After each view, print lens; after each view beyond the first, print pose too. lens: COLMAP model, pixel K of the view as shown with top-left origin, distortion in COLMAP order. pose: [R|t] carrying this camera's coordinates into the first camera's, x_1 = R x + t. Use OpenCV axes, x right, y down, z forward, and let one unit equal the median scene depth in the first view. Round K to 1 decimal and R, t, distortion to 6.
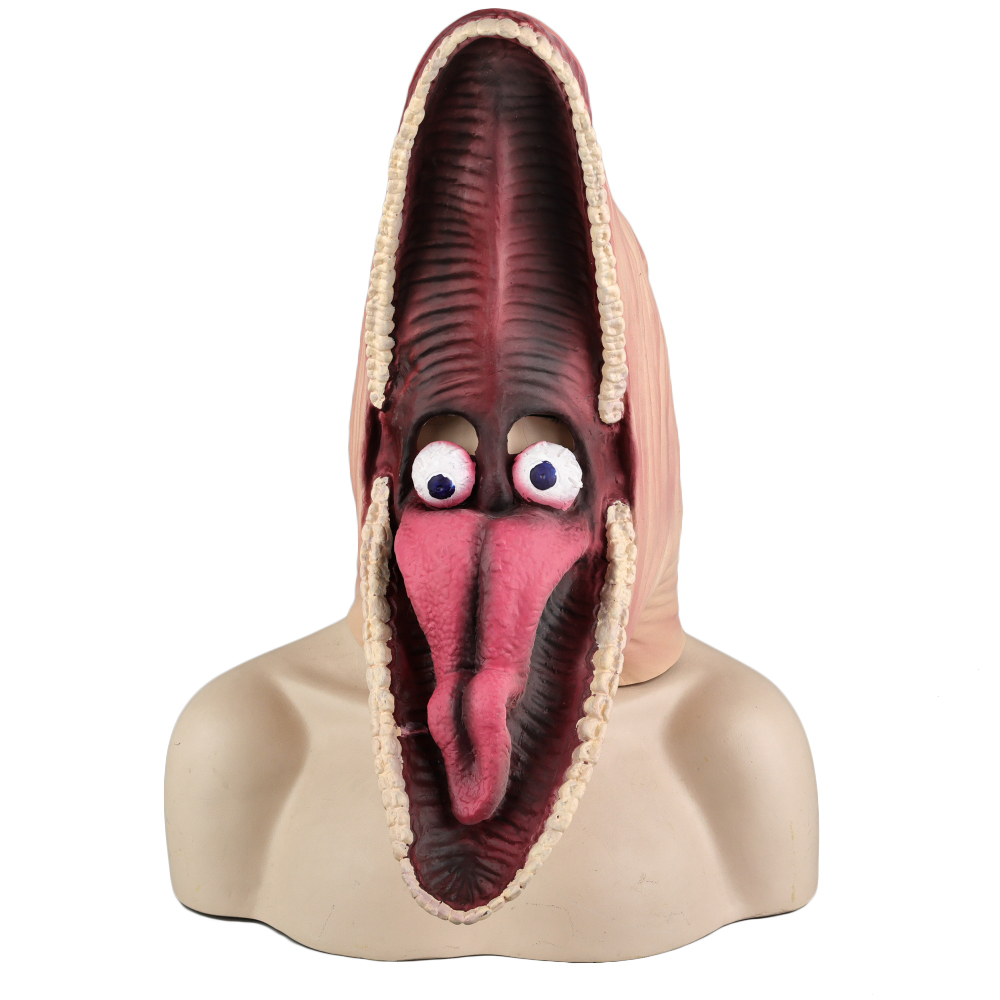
lens RADIAL K [[2959.6, 0, 500.0], [0, 2959.6, 500.0], [0, 0, 1]] dist [0.045031, -0.058377]
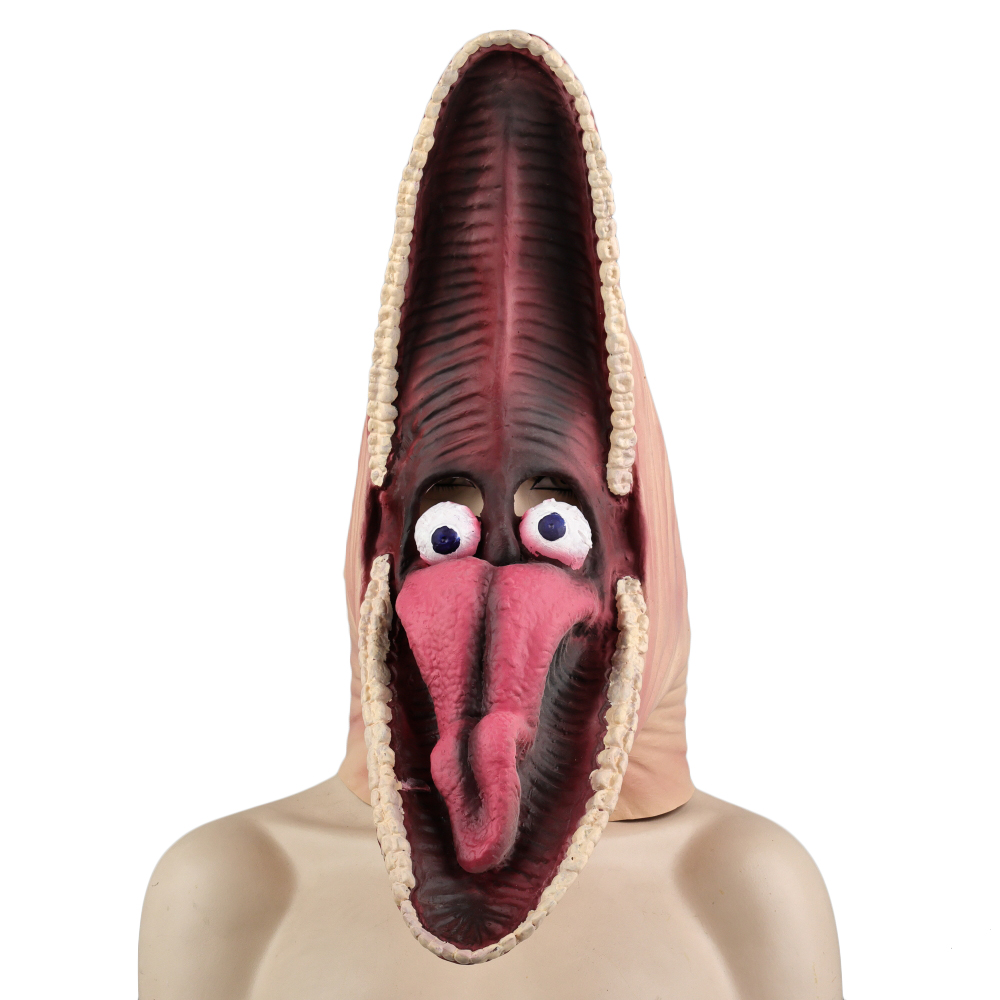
lens RADIAL K [[2778.0, 0, 500.0], [0, 2778.0, 500.0], [0, 0, 1]] dist [-0.001985, 0.282885]
pose [[0.999756, 0.005444, 0.021399, -0.021700], [0.001391, 0.951677, -0.307099, 0.261300], [-0.022037, 0.307054, 0.951437, 0.138708]]
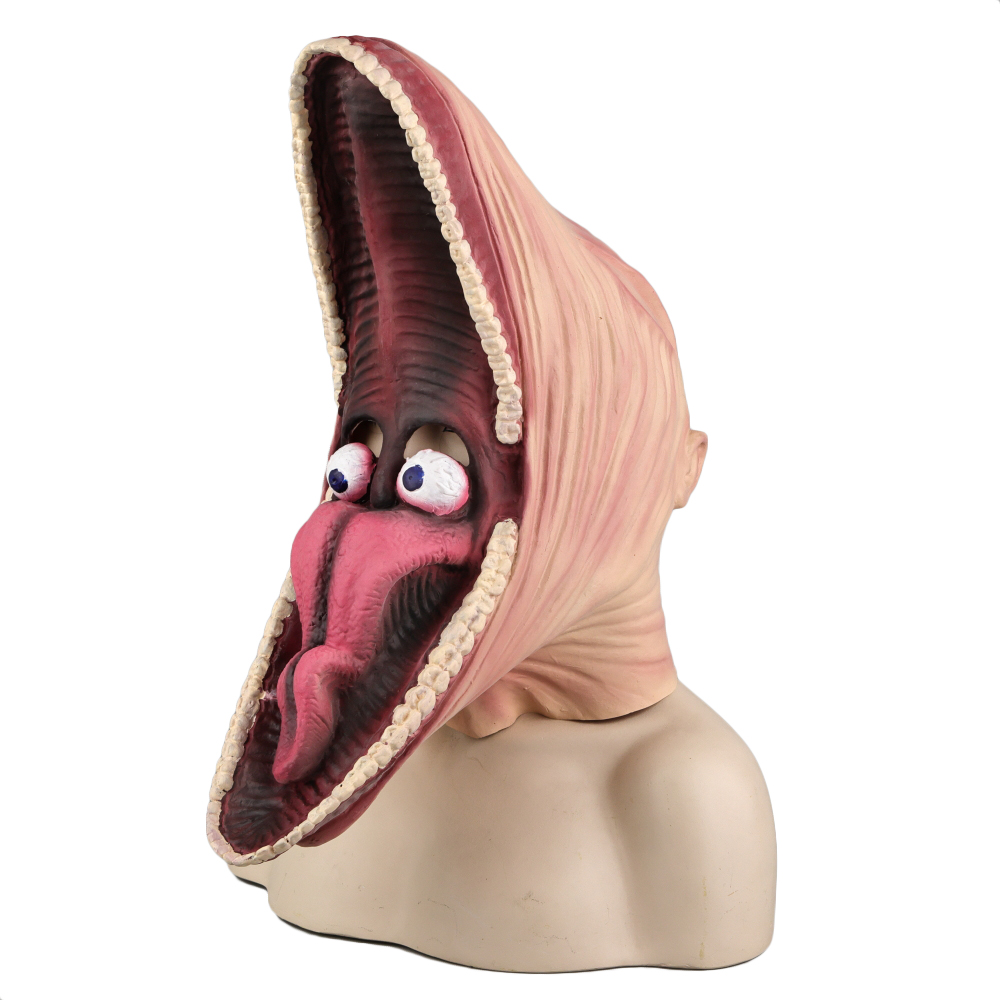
lens RADIAL K [[2797.6, 0, 500.0], [0, 2797.6, 500.0], [0, 0, 1]] dist [0.049157, 0.191304]
pose [[0.851548, 0.096375, -0.515342, 0.565823], [-0.155965, 0.985024, -0.073506, 0.069421], [0.500540, 0.142969, 0.853826, 0.151212]]
